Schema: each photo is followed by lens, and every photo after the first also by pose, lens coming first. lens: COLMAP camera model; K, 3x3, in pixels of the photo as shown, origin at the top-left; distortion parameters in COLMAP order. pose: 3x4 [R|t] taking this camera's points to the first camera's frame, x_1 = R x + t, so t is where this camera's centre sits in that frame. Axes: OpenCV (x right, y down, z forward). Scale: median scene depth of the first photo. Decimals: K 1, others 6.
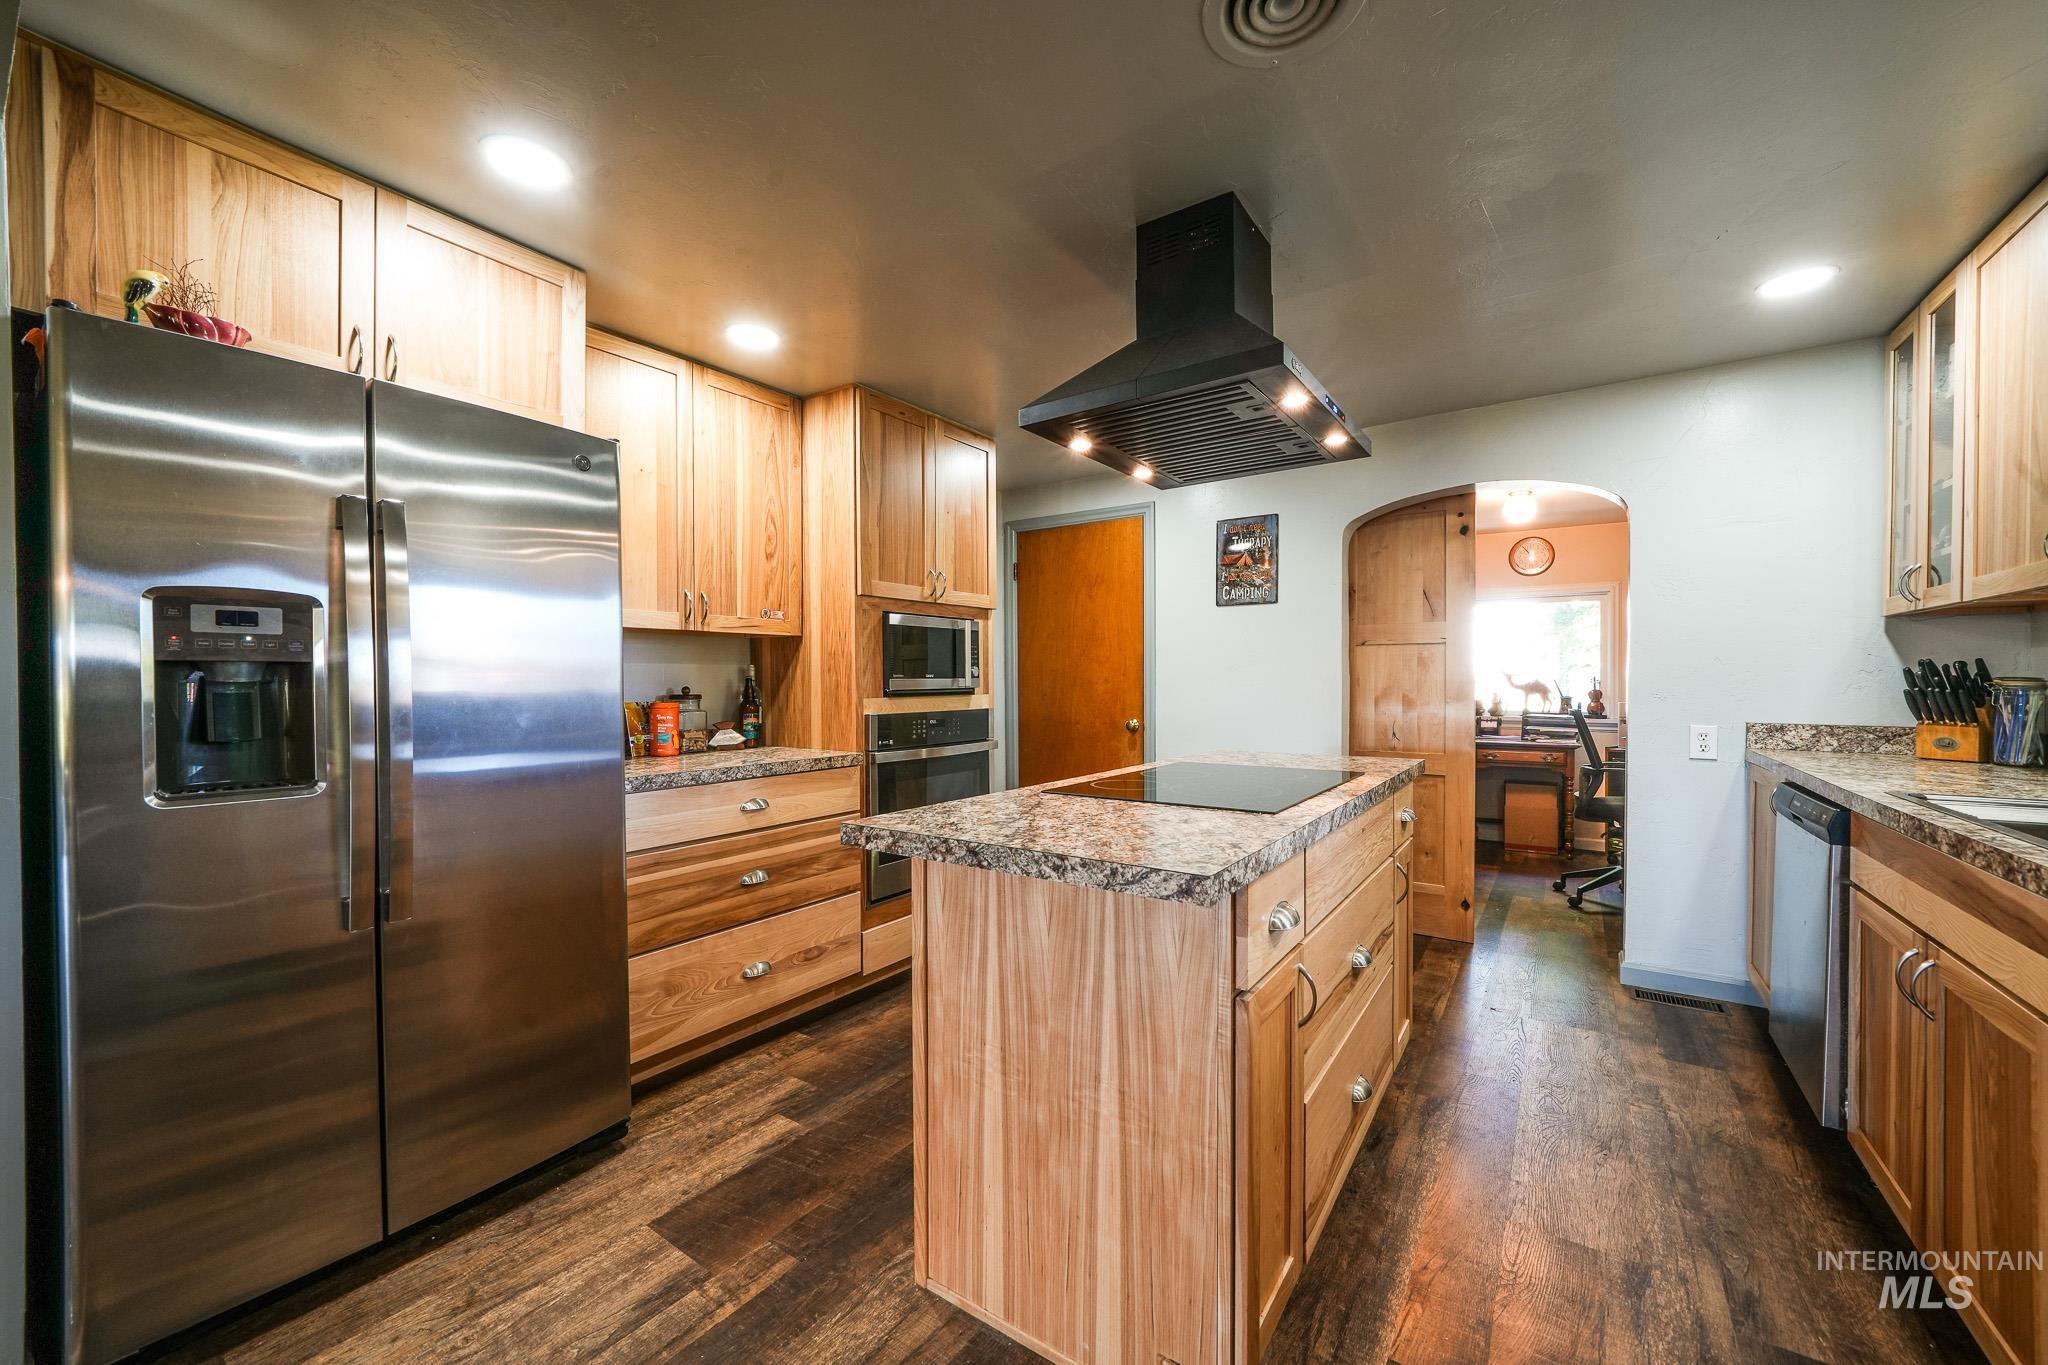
lens RADIAL K [[780.2, 0, 1023.4], [0, 780.2, 687.7], [0, 0, 1]] dist [-0.008989, 0.000281]
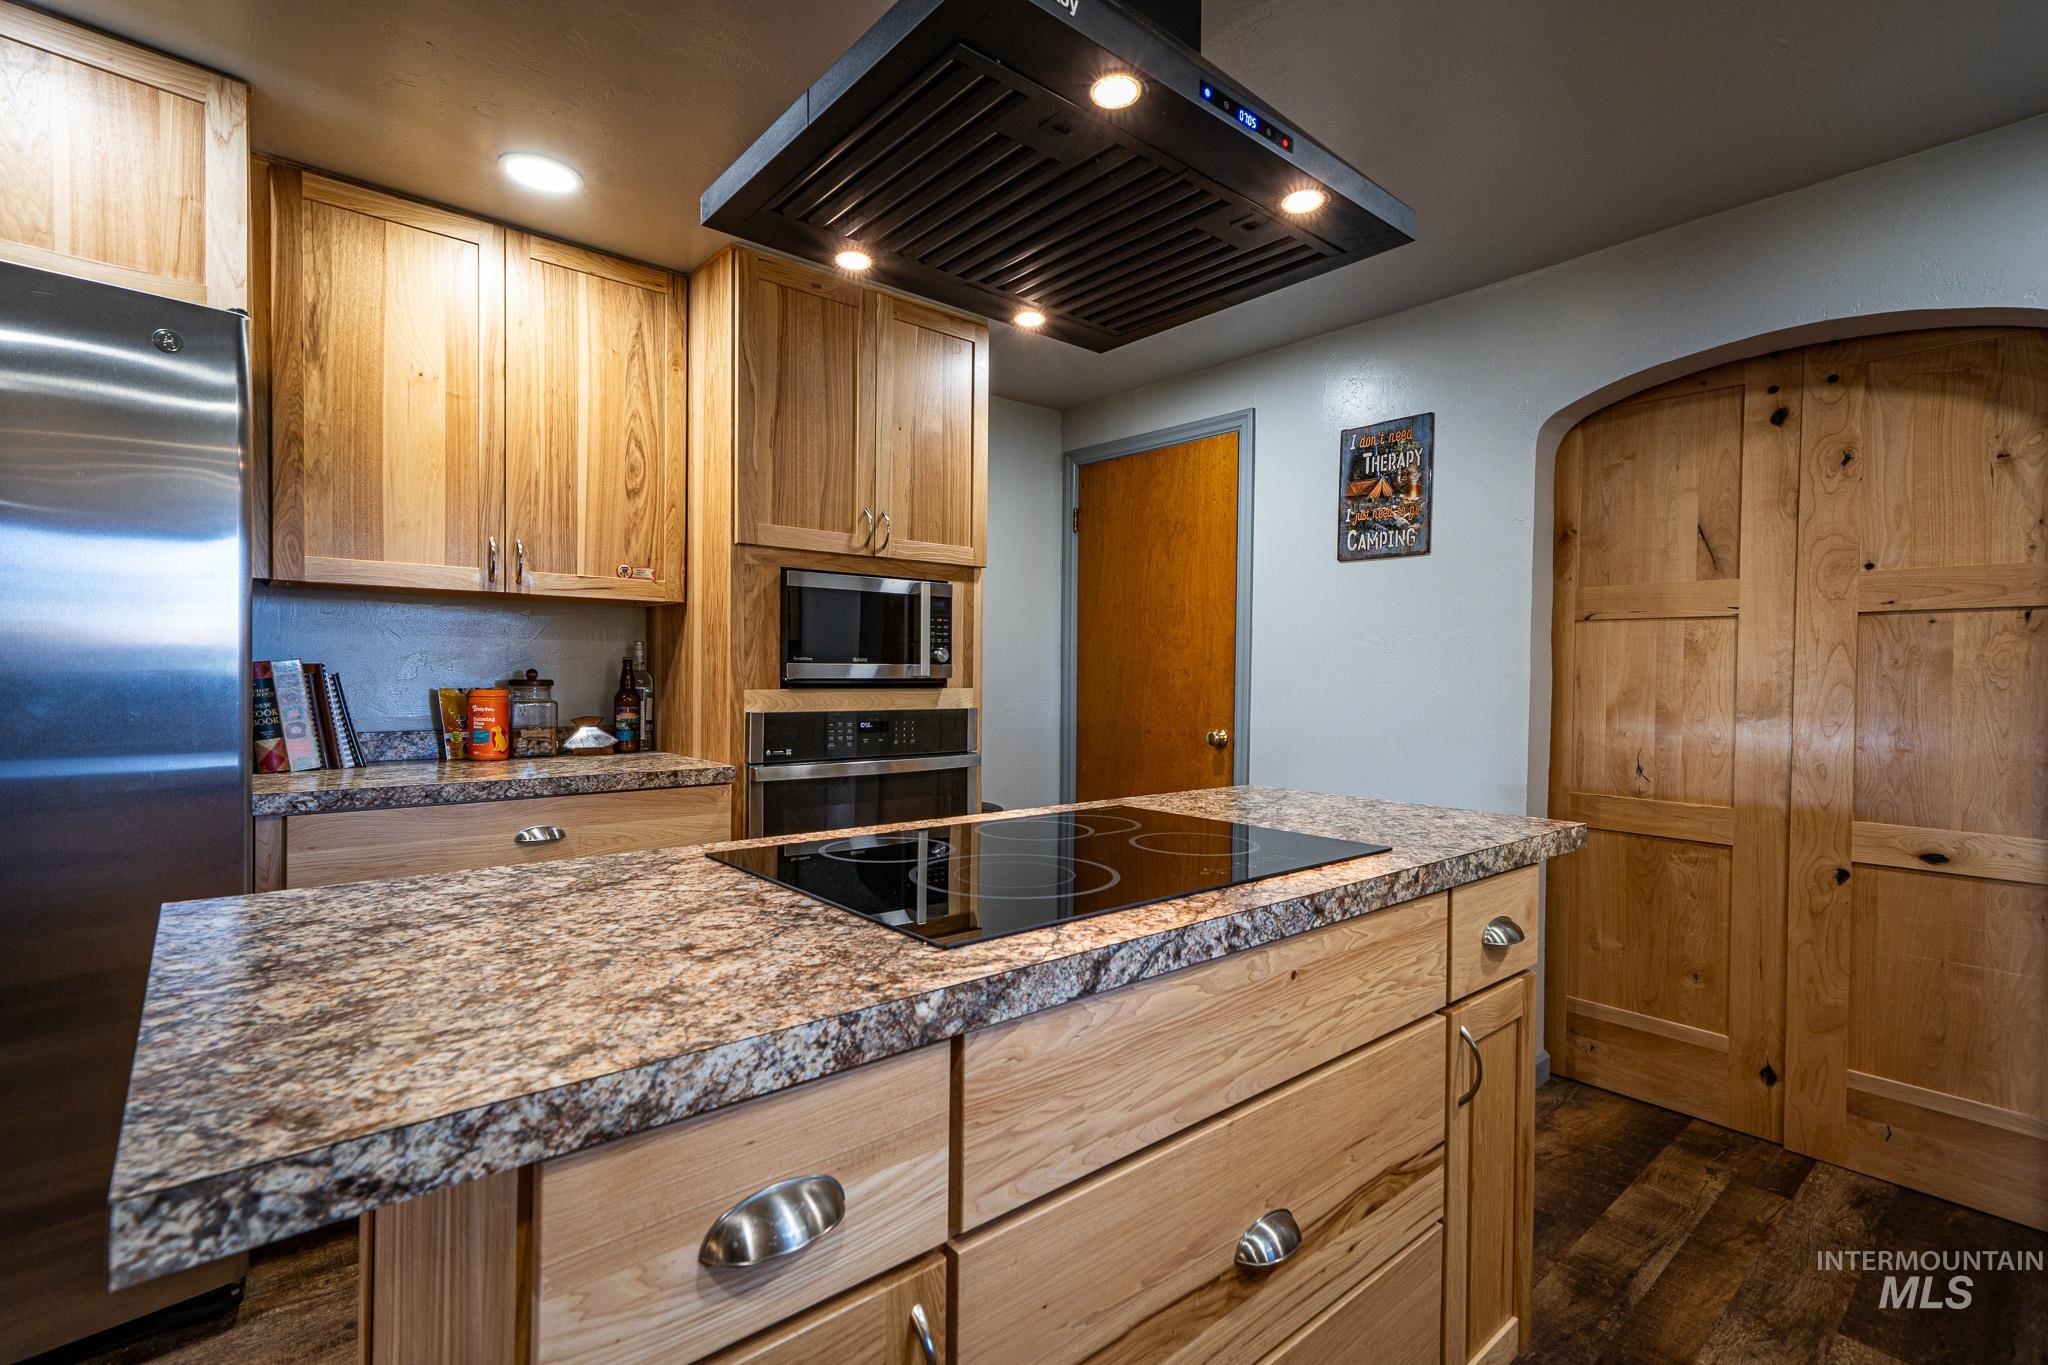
lens RADIAL K [[936.9, 0, 1024.0], [0, 936.9, 682.5], [0, 0, 1]] dist [0.013107, -0.000273]
pose [[0.969537, 0.019598, -0.244159, 0.271971], [-0.019421, 0.999806, 0.003133, -0.000291], [0.244173, 0.001704, 0.969730, 0.252116]]
